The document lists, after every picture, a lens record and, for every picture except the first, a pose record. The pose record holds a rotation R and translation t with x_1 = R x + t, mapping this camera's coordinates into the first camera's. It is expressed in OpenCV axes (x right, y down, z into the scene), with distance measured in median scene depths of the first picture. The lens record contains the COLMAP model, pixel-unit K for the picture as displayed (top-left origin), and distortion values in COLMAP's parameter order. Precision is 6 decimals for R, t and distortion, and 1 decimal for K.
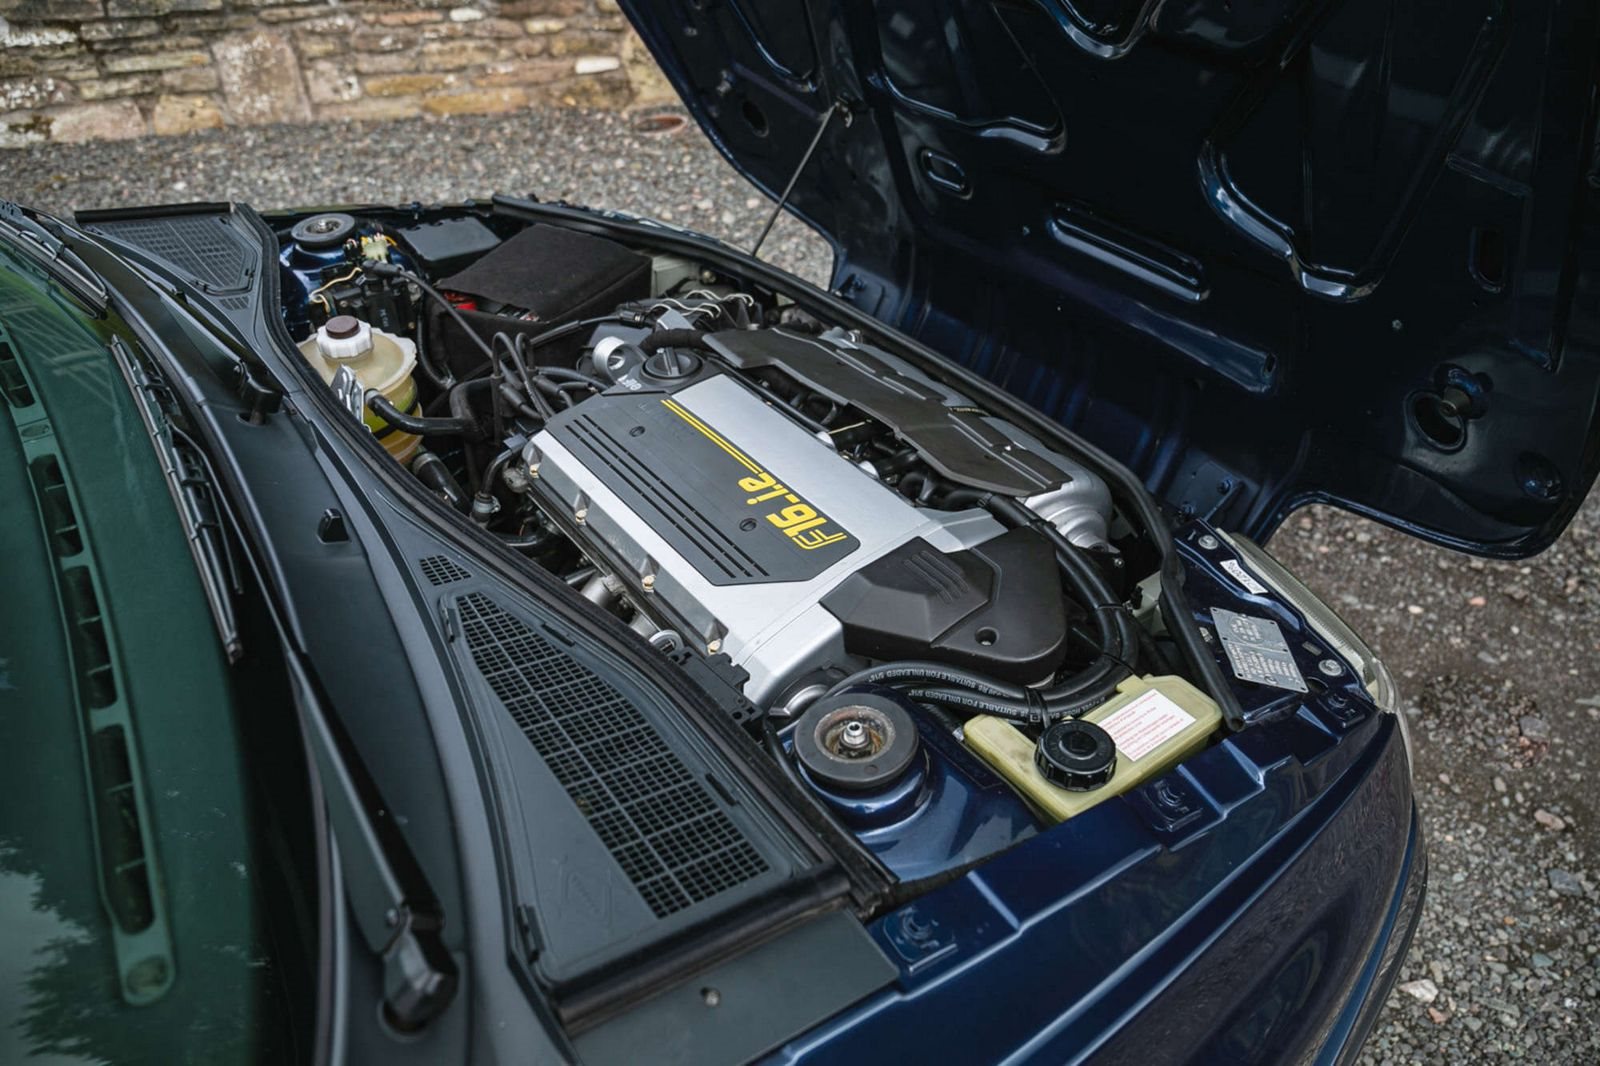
lens RADIAL K [[1126.4, 0, 800.0], [0, 1126.4, 533.0], [0, 0, 1]] dist [-0.005502, 0.002654]
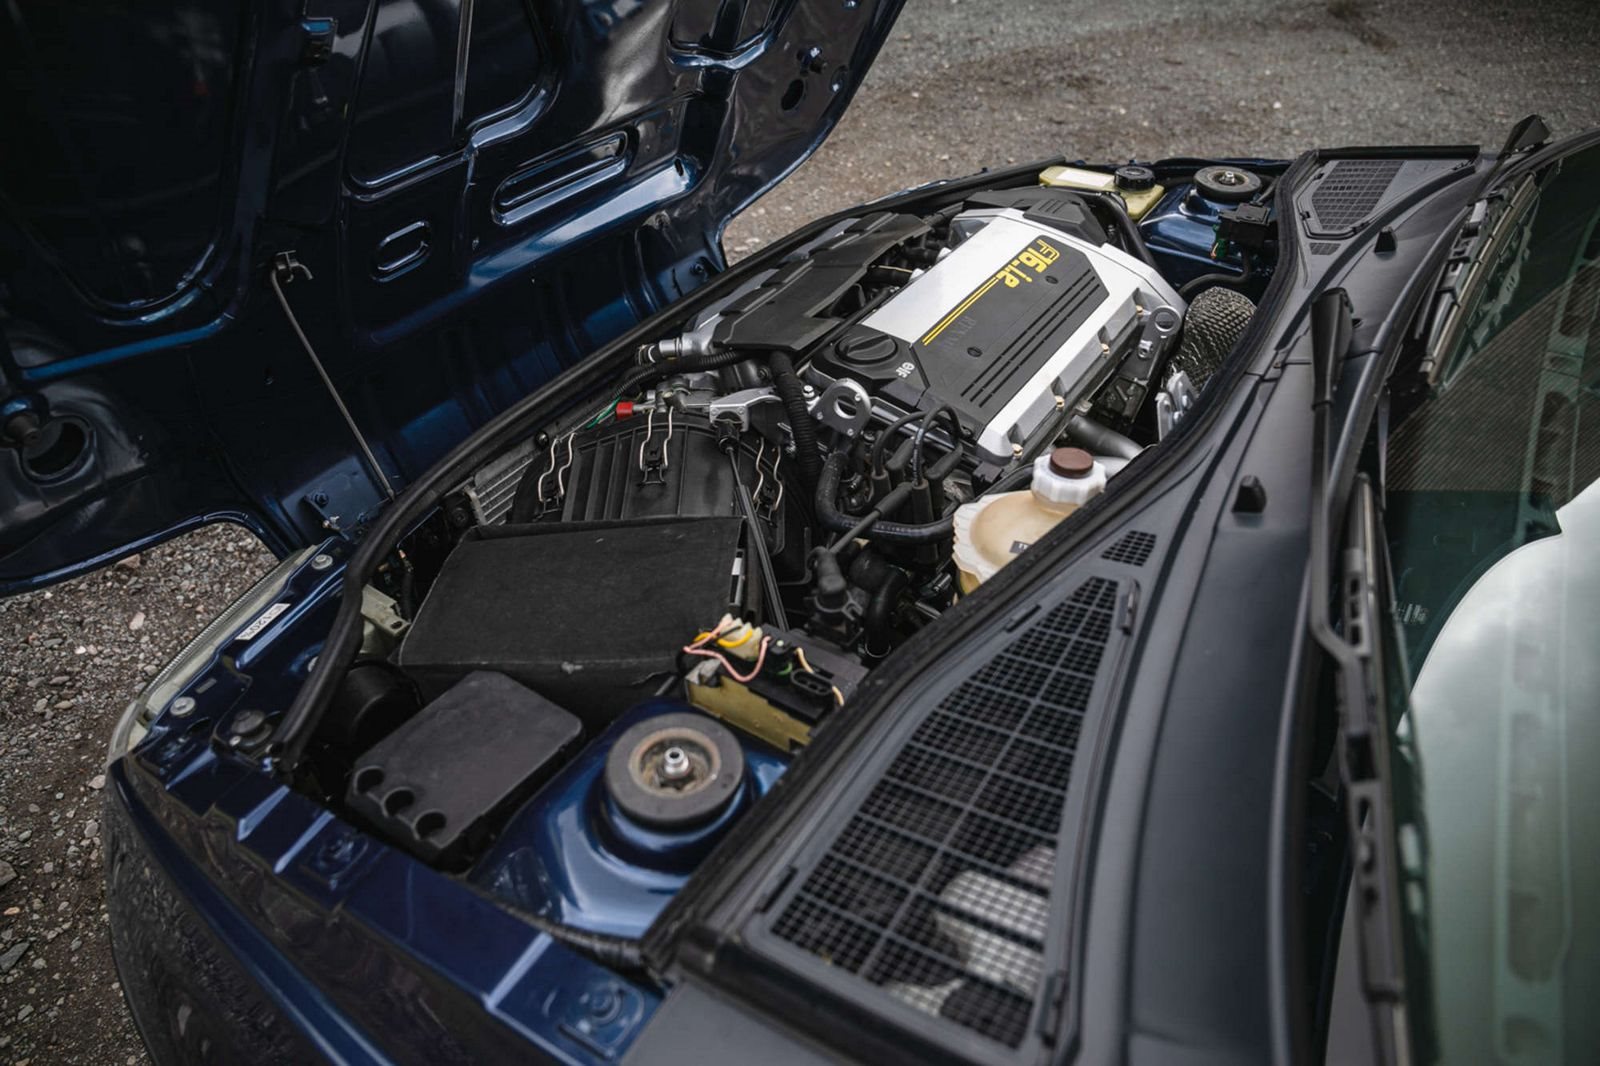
lens RADIAL K [[1126.4, 0, 800.0], [0, 1126.4, 533.0], [0, 0, 1]] dist [-0.005502, 0.002654]
pose [[-0.357160, -0.538126, 0.763451, -1.073093], [0.589216, 0.504409, 0.631186, -0.836812], [-0.724749, 0.675272, 0.136918, 1.211020]]
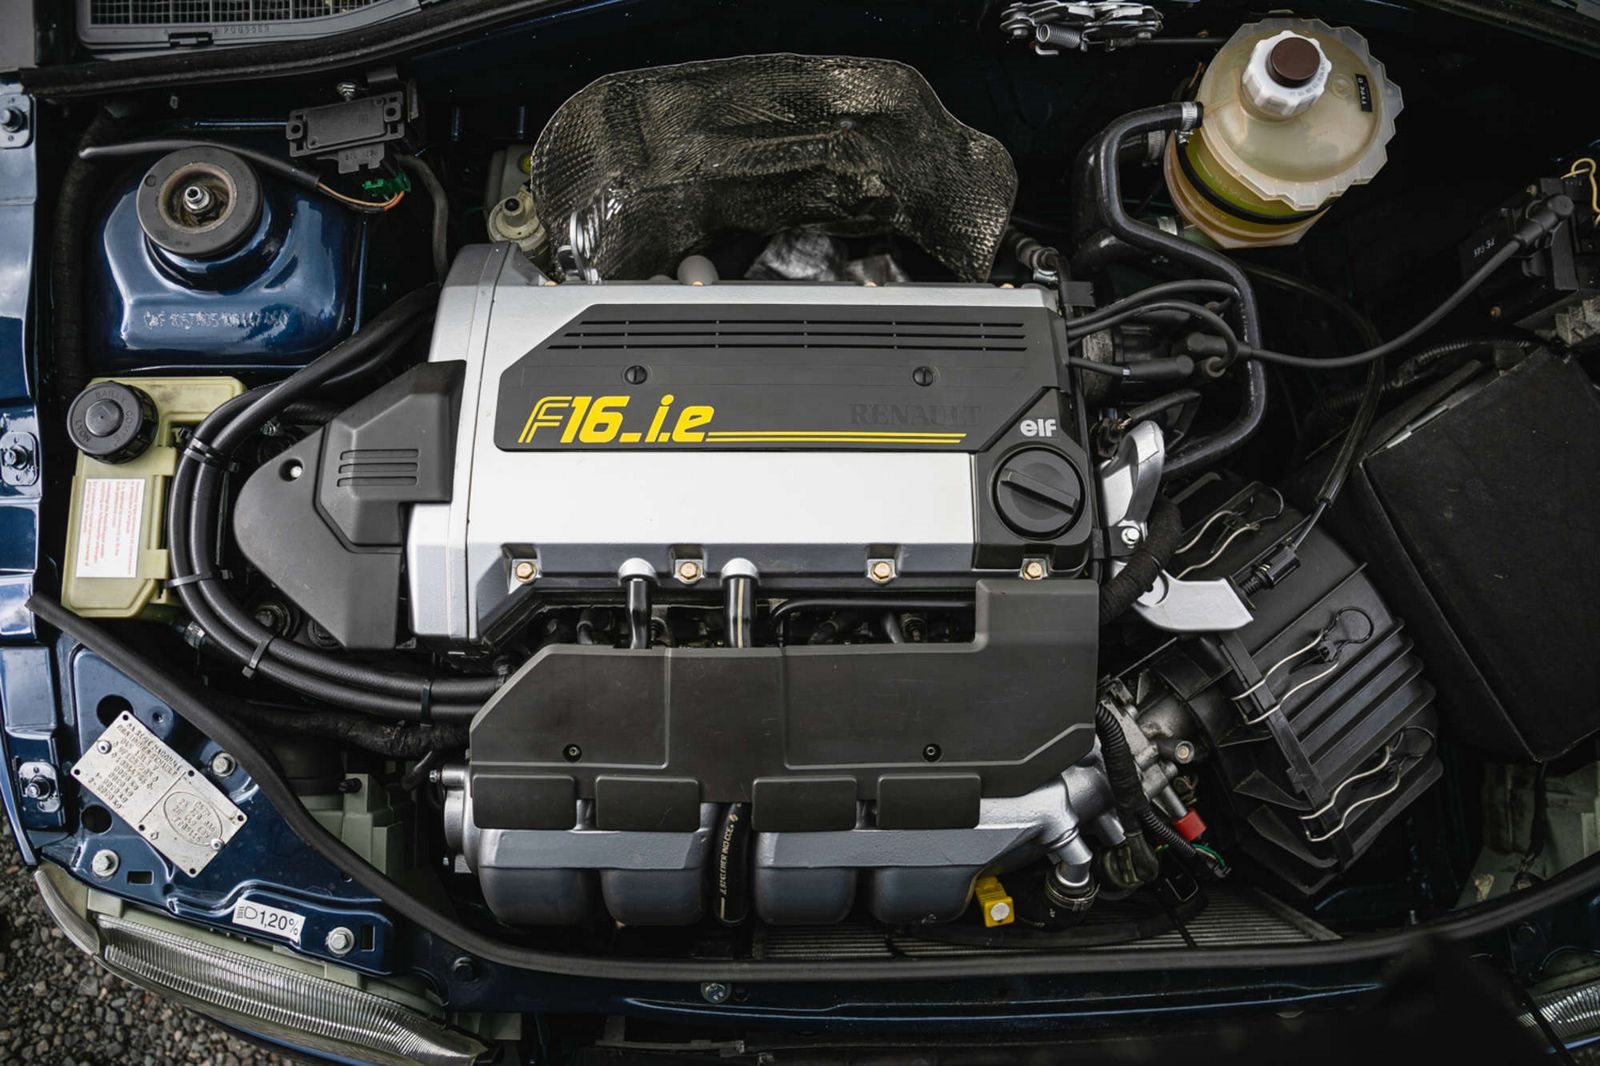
lens RADIAL K [[1126.4, 0, 800.0], [0, 1126.4, 533.0], [0, 0, 1]] dist [-0.005502, 0.002654]
pose [[-0.576518, 0.806322, -0.132183, 0.079719], [-0.520294, -0.237537, 0.820287, -0.727060], [0.630017, 0.541684, 0.556468, 0.683434]]
